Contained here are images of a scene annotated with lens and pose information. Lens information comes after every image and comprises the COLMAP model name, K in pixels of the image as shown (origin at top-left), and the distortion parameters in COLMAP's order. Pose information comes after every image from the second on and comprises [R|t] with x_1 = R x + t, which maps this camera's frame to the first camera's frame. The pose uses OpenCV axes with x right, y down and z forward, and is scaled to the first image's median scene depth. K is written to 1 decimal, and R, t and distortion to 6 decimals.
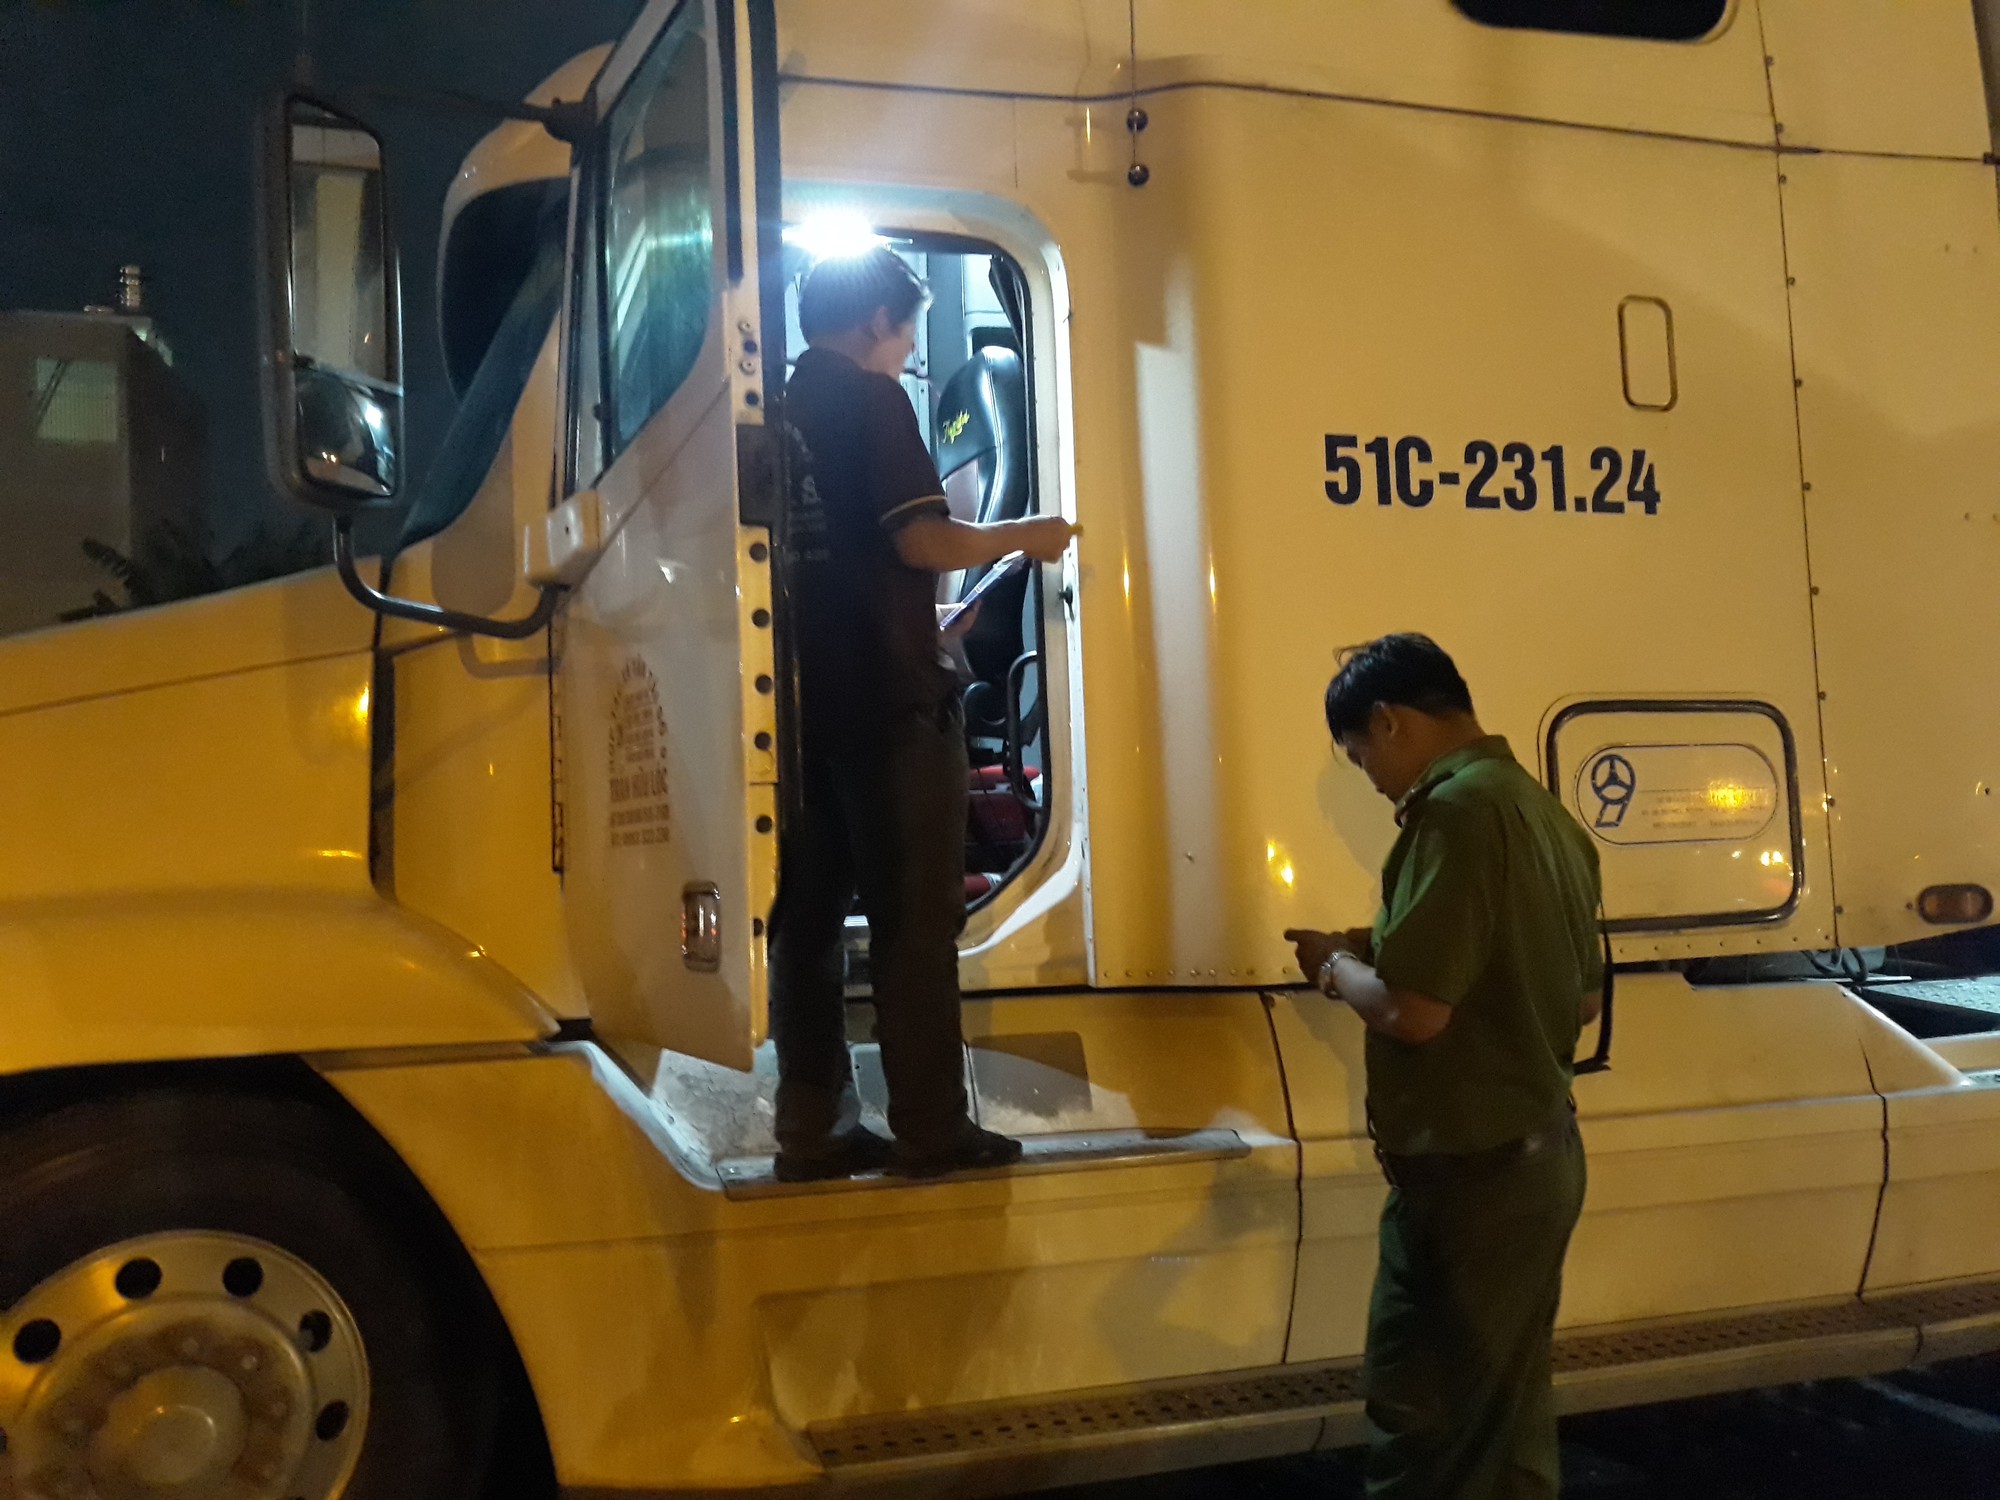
lens RADIAL K [[1580.9, 0, 992.0], [0, 1580.9, 748.5], [0, 0, 1]] dist [-0.028817, 0.007984]
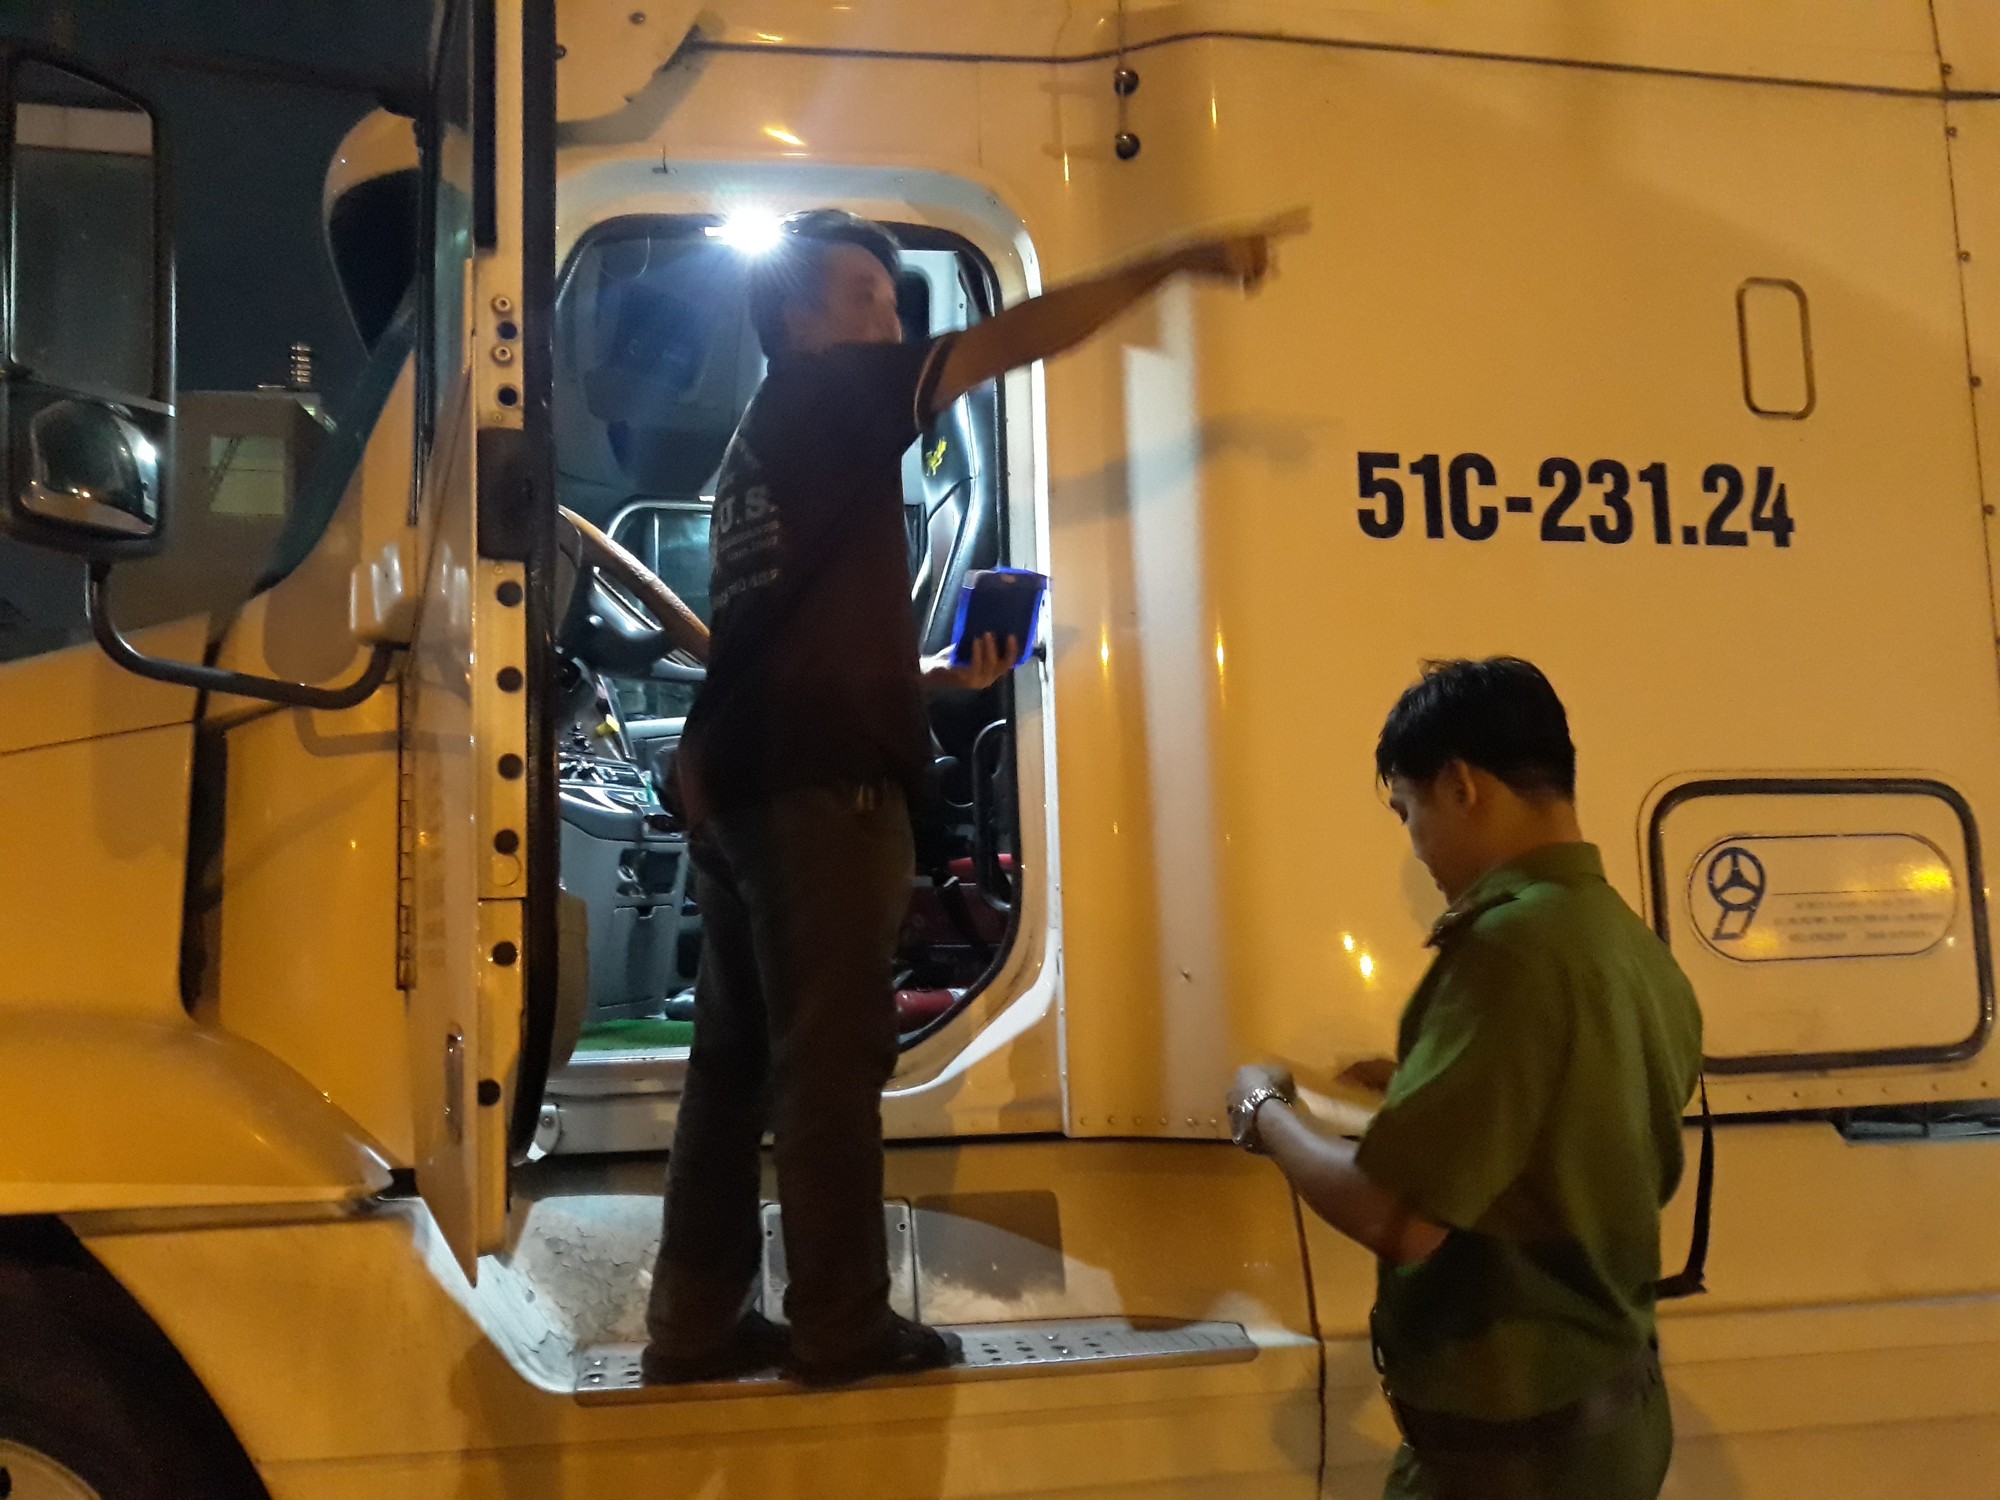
lens RADIAL K [[1580.9, 0, 1006.2], [0, 1580.9, 748.7], [0, 0, 1]] dist [-0.028817, 0.007984]
pose [[0.995344, -0.001643, -0.096367, 0.111126], [-0.002145, 0.999230, -0.039189, -0.015171], [0.096358, 0.039213, 0.994574, 0.185908]]
